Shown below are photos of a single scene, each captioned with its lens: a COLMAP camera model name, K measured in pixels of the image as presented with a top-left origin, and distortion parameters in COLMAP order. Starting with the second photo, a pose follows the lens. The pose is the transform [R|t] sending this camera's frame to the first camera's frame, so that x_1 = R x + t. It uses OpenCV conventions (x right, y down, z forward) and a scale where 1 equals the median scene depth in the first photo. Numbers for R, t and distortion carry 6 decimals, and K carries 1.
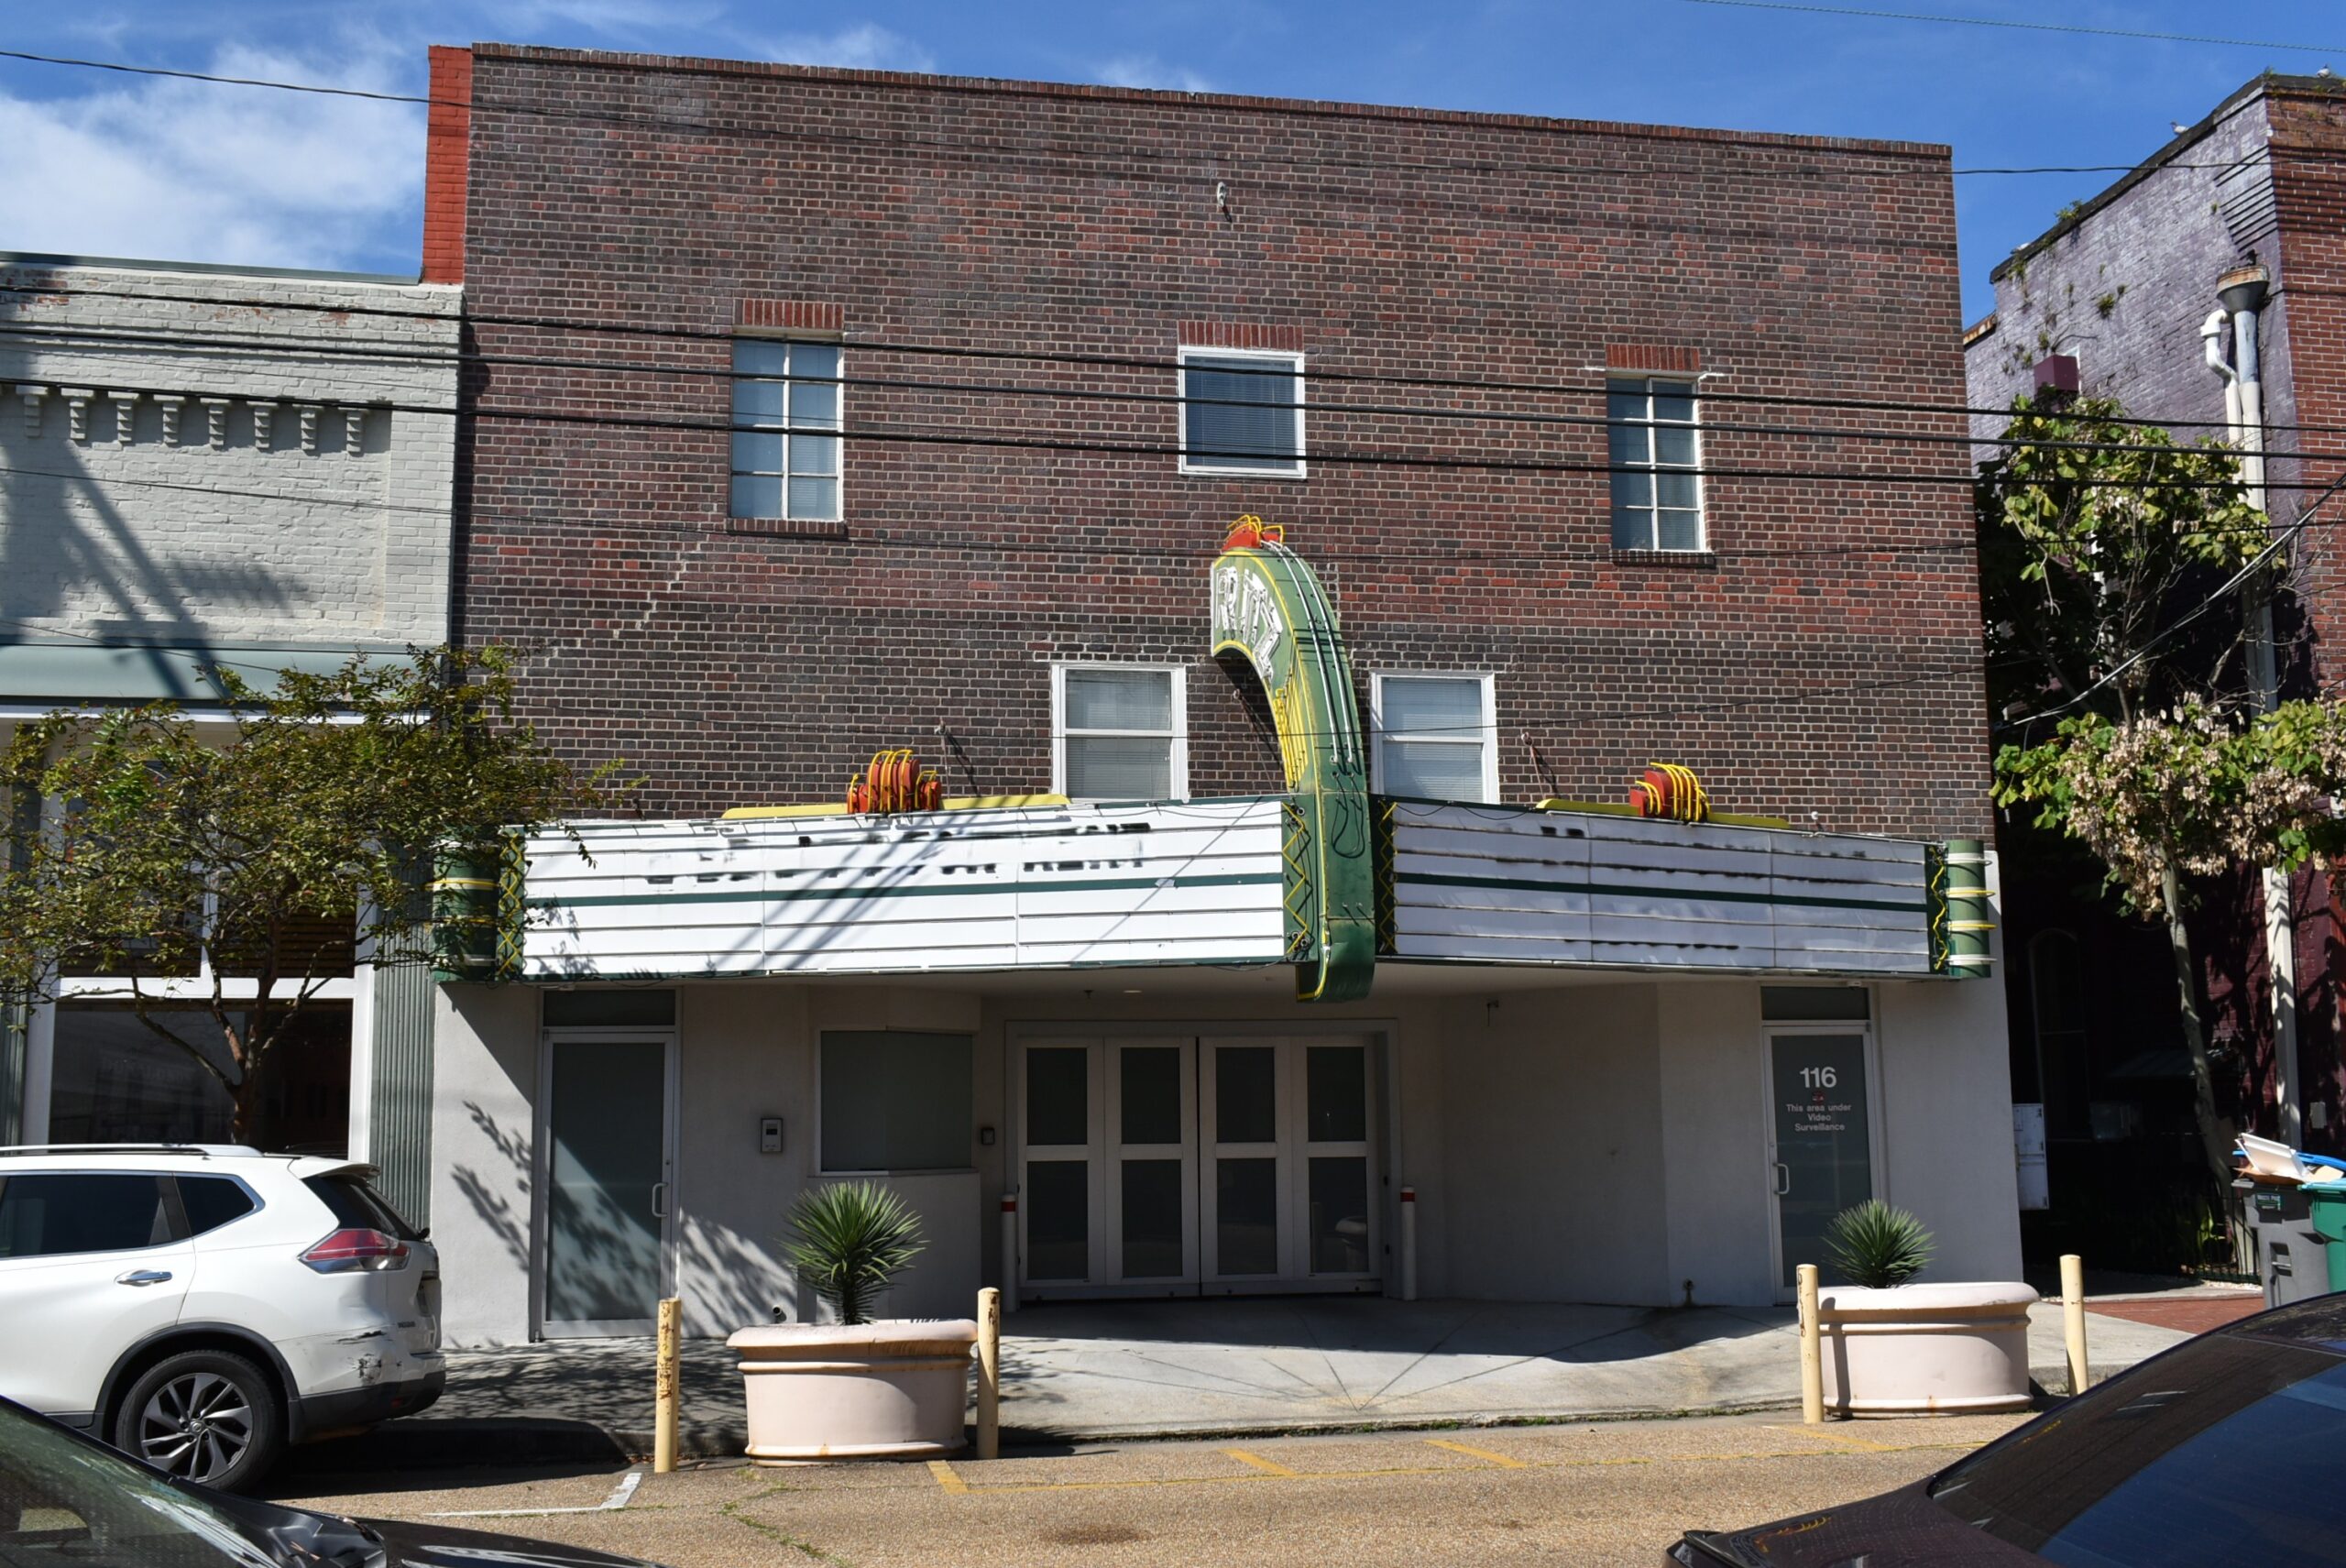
lens RADIAL K [[2306.8, 0, 1173.0], [0, 2306.8, 784.0], [0, 0, 1]] dist [0.004858, 0.012473]
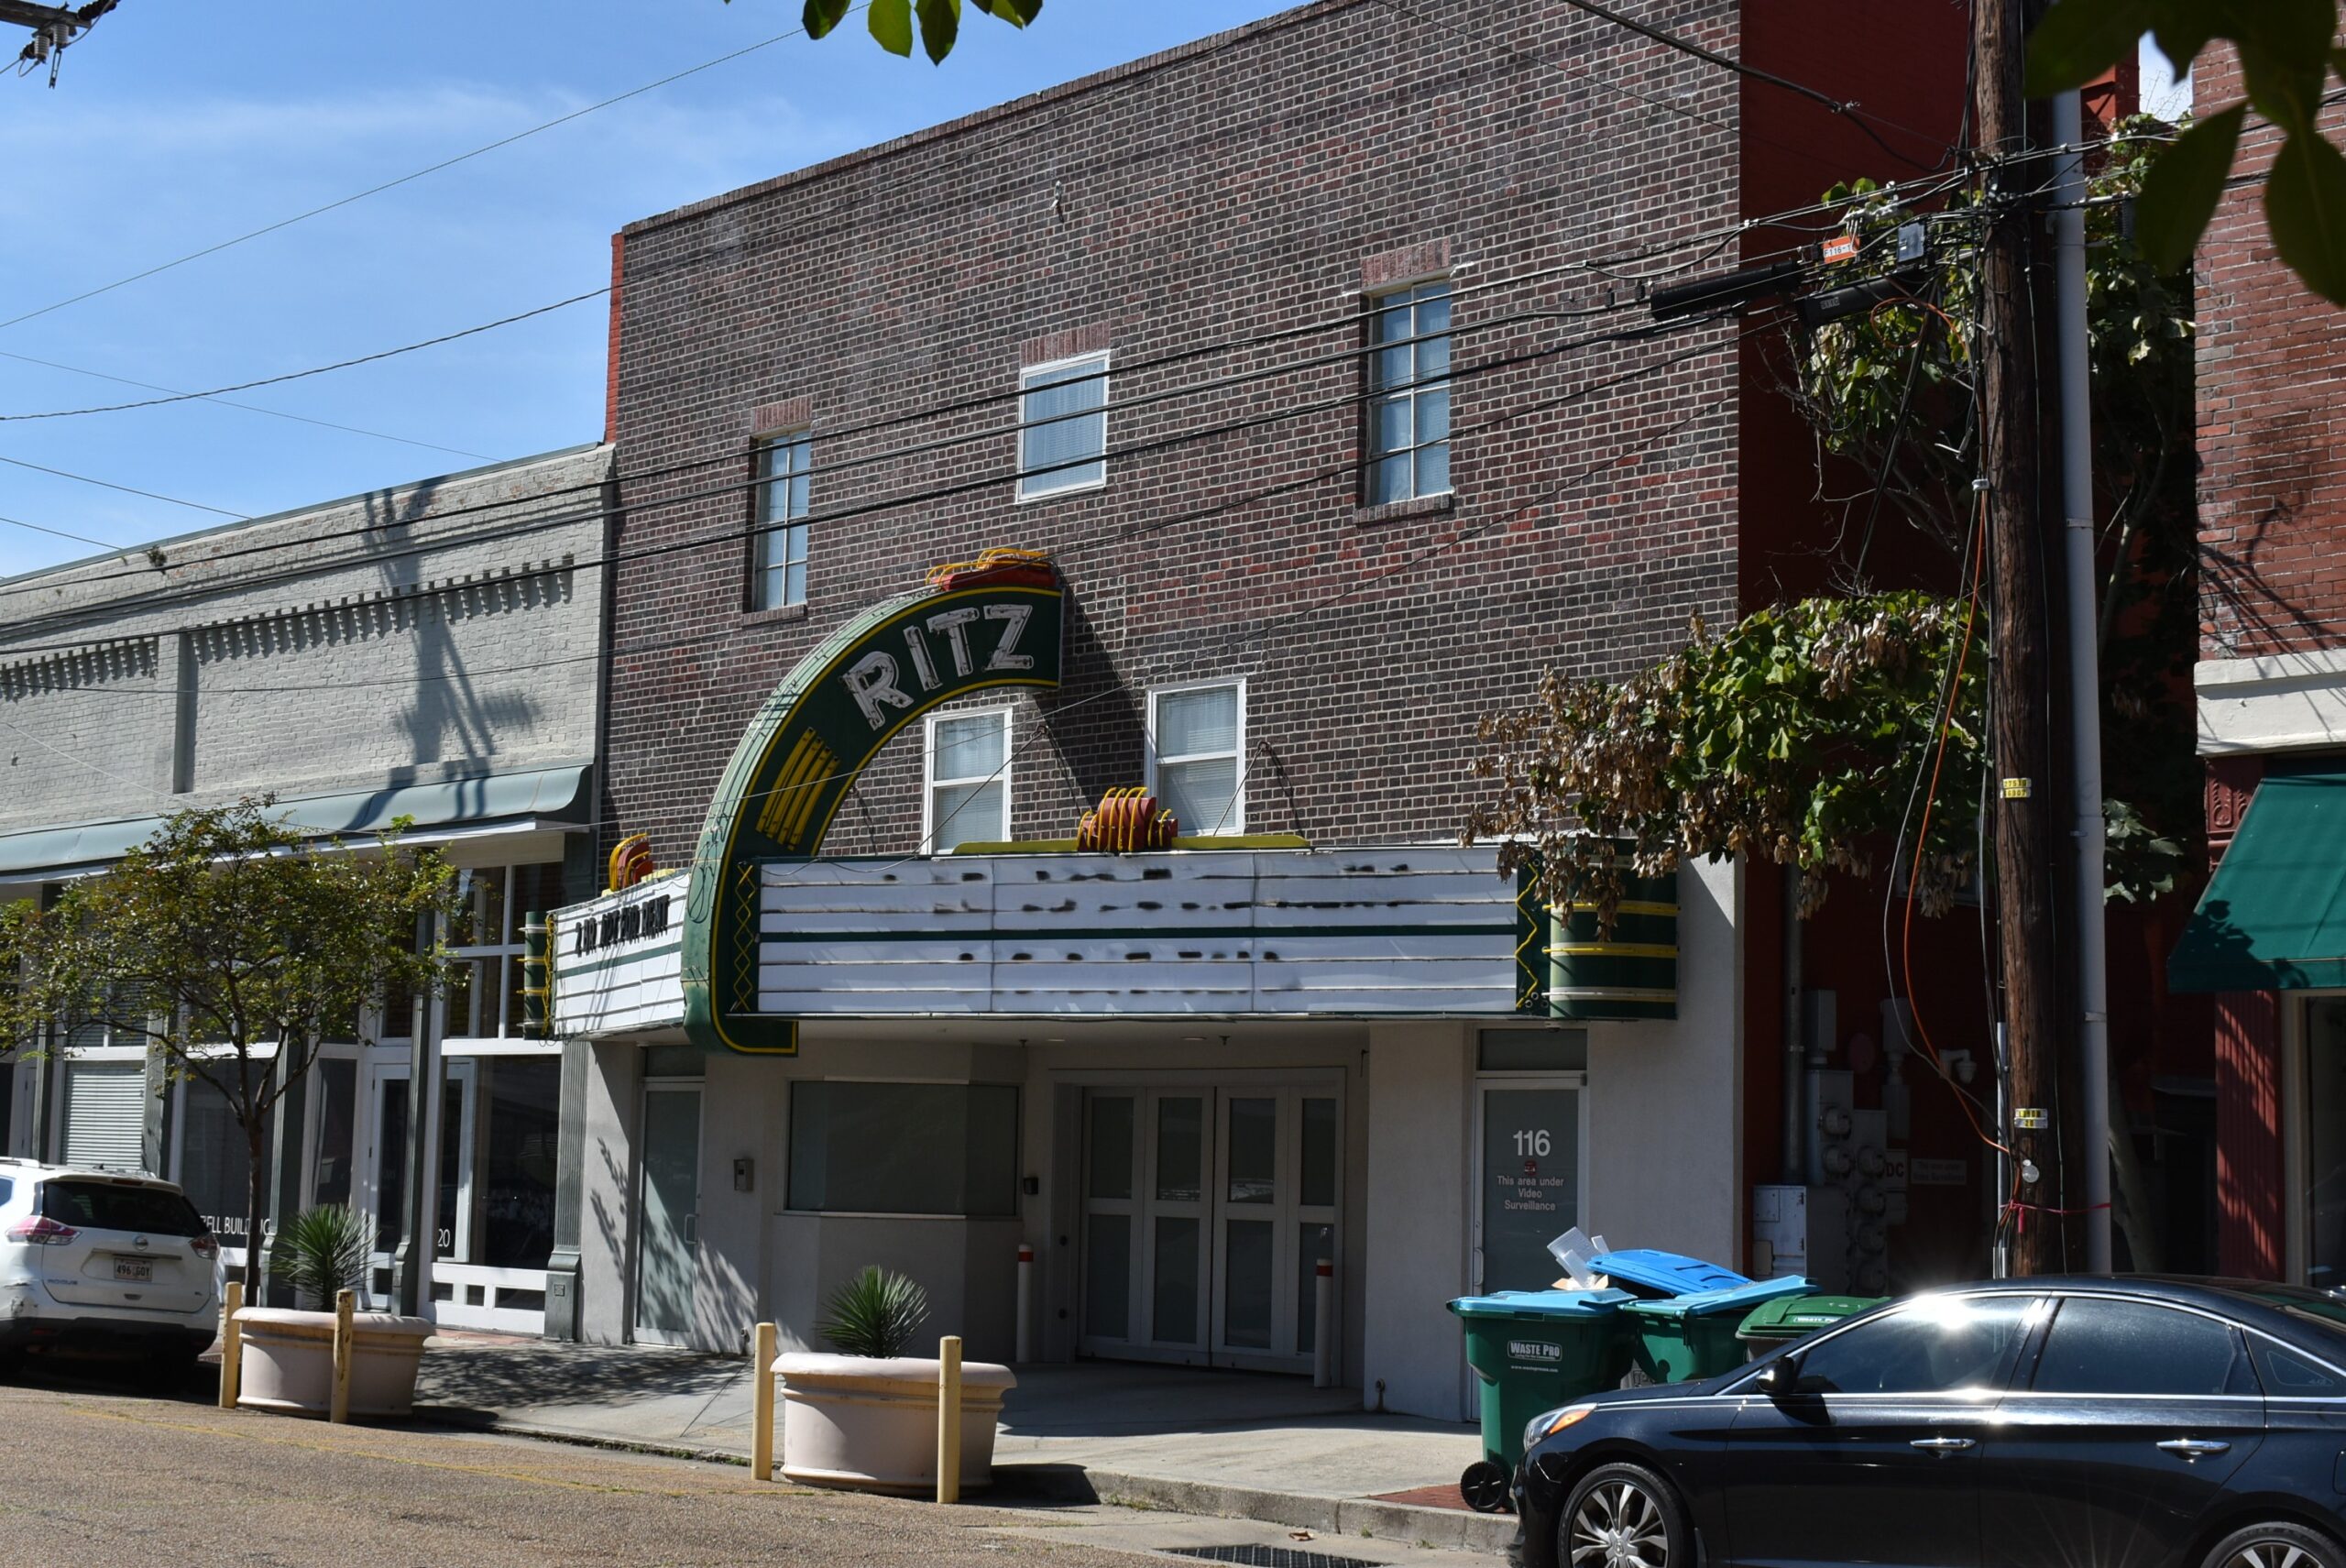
lens RADIAL K [[3461.7, 0, 1173.0], [0, 3461.7, 784.0], [0, 0, 1]] dist [0.035219, 0.034395]
pose [[0.521359, -0.066825, -0.850717, 1.289510], [0.094788, 0.995295, -0.020091, 0.017493], [0.848057, -0.070163, 0.525240, 0.292388]]
